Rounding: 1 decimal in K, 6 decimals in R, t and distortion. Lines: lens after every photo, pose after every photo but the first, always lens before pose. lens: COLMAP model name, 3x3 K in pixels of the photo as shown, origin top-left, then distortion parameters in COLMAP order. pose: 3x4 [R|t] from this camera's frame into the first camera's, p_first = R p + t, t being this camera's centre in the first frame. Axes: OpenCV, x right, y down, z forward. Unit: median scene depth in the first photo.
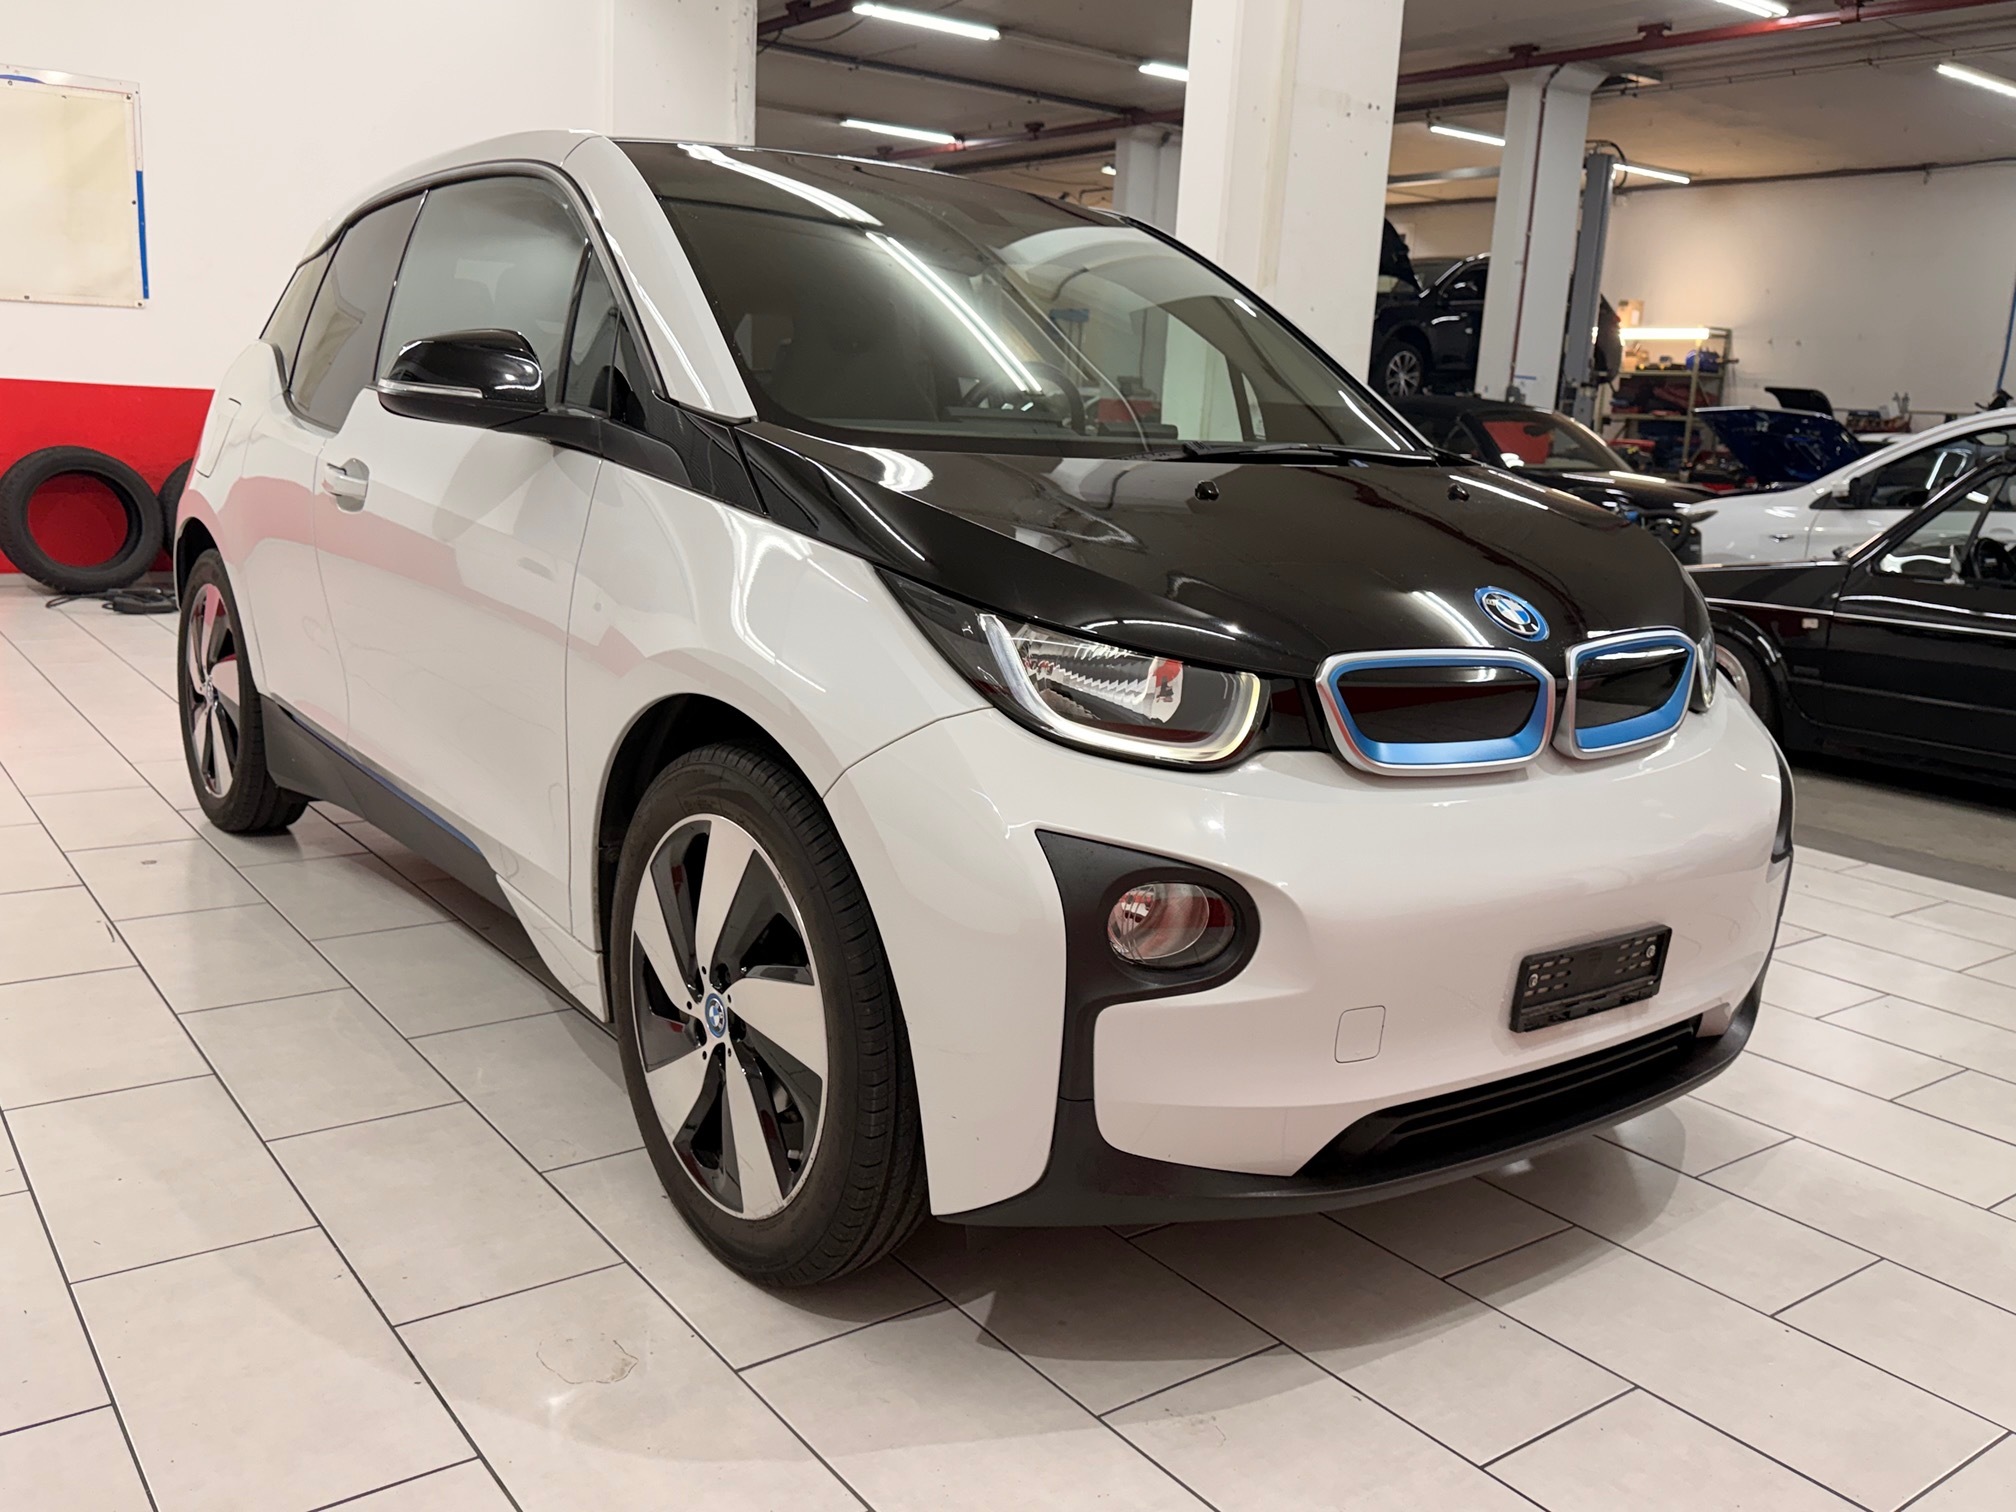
lens RADIAL K [[1701.5, 0, 1008.0], [0, 1701.5, 756.0], [0, 0, 1]] dist [0.100592, -0.169430]
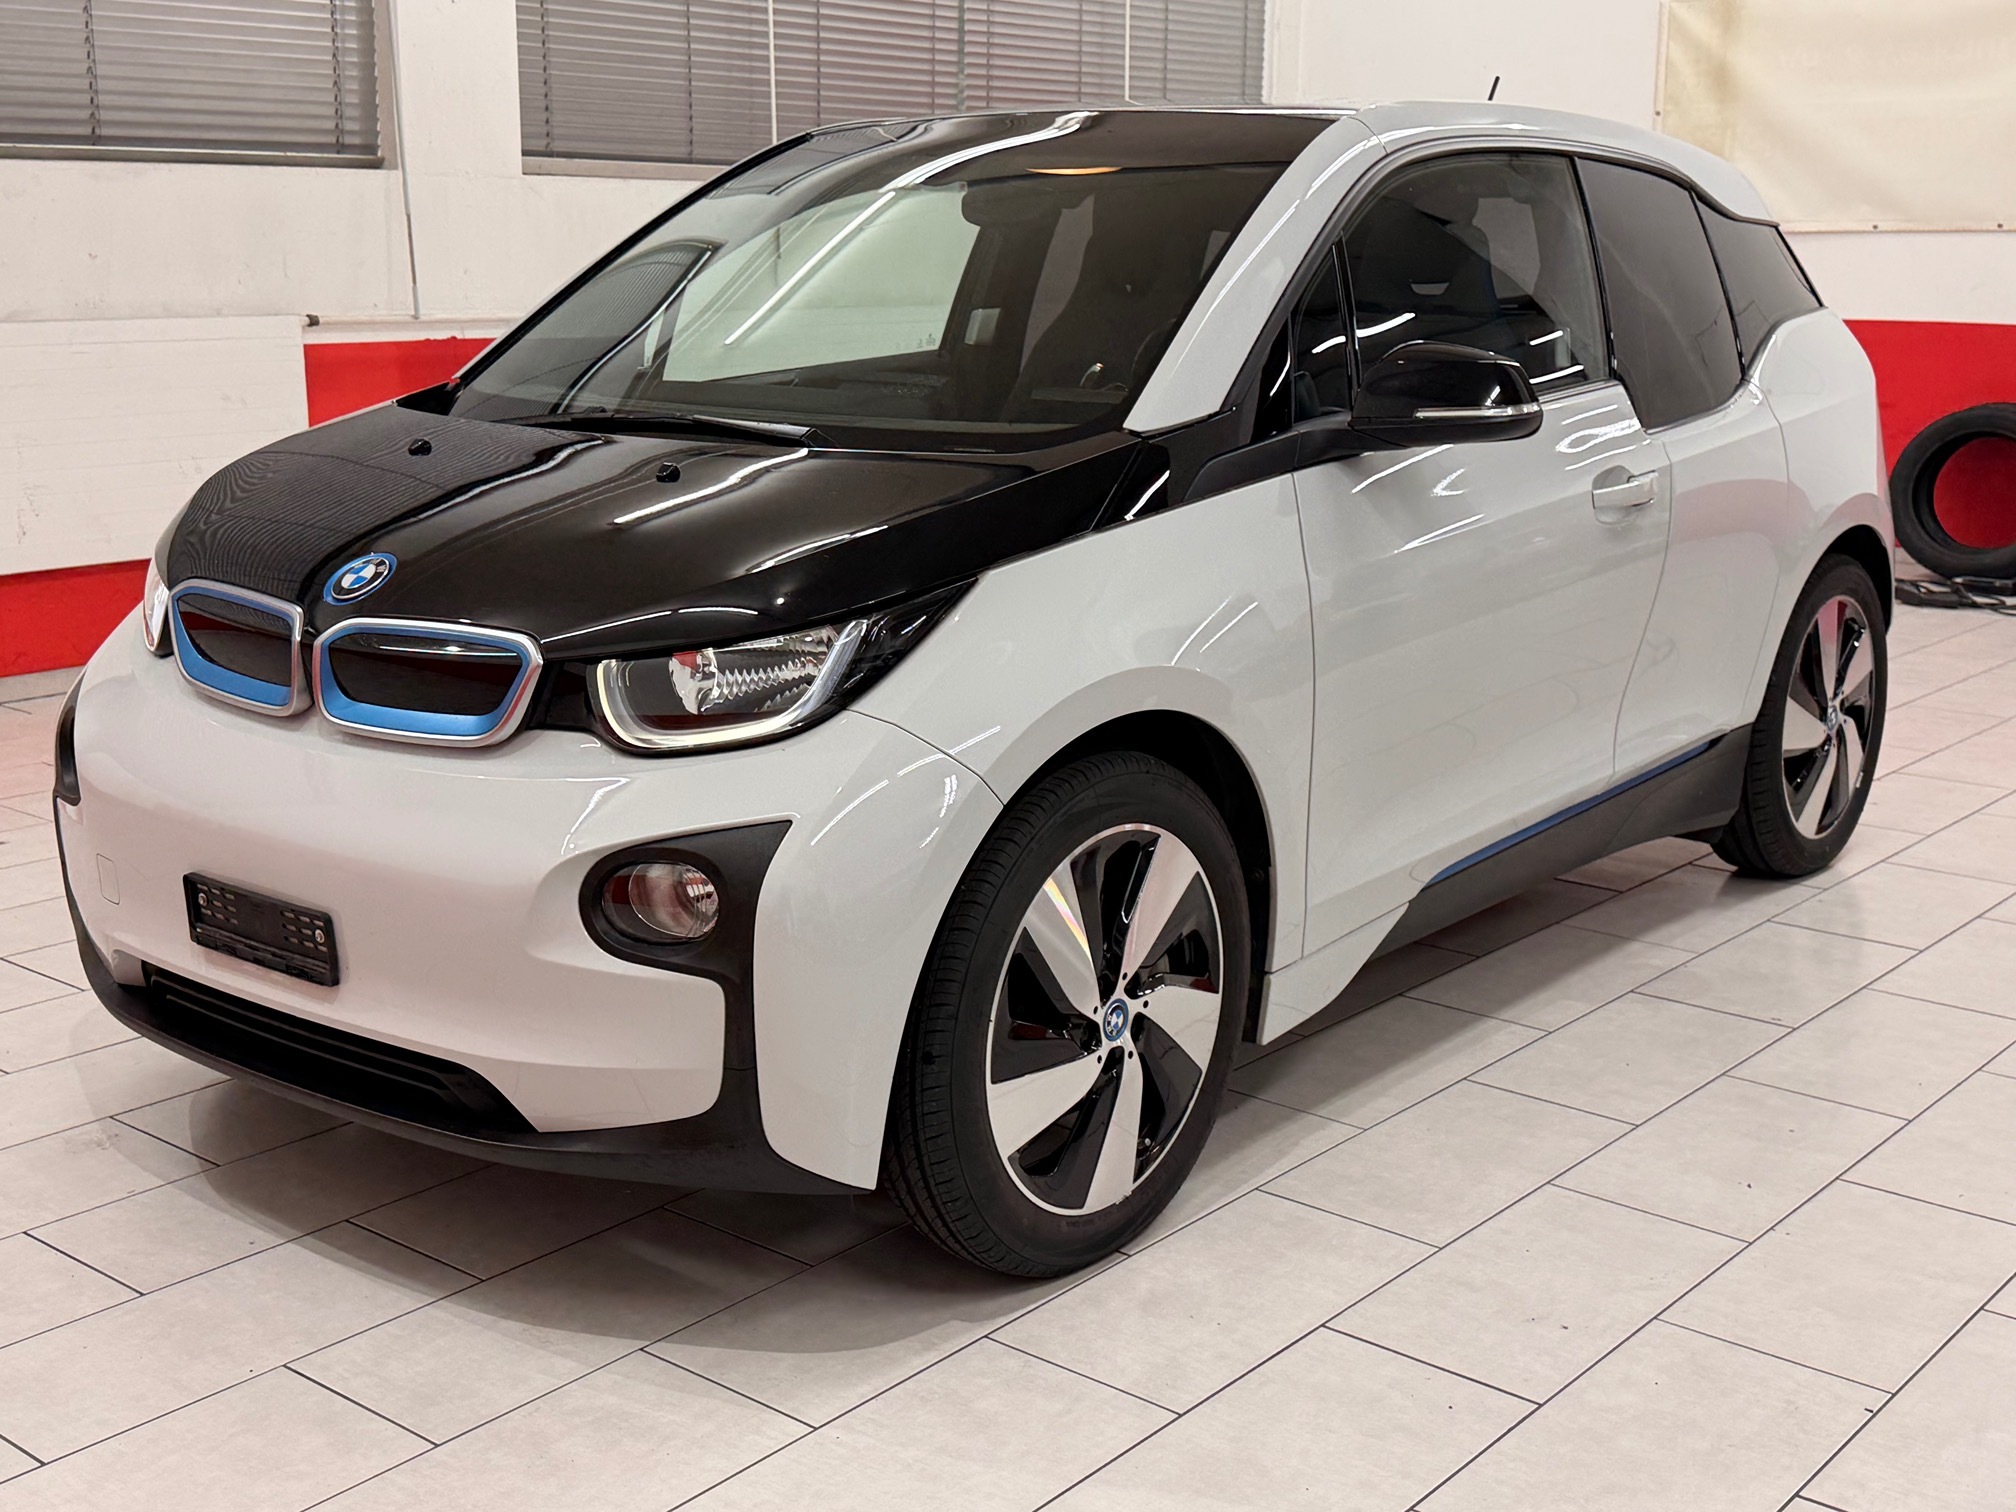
lens RADIAL K [[2360.4, 0, 1008.0], [0, 2360.4, 756.0], [0, 0, 1]] dist [0.109011, -0.013657]
pose [[0.241617, 0.162238, -0.956713, 1.602264], [-0.192503, 0.974343, 0.116611, -0.201161], [0.951086, 0.155995, 0.266649, 0.912568]]
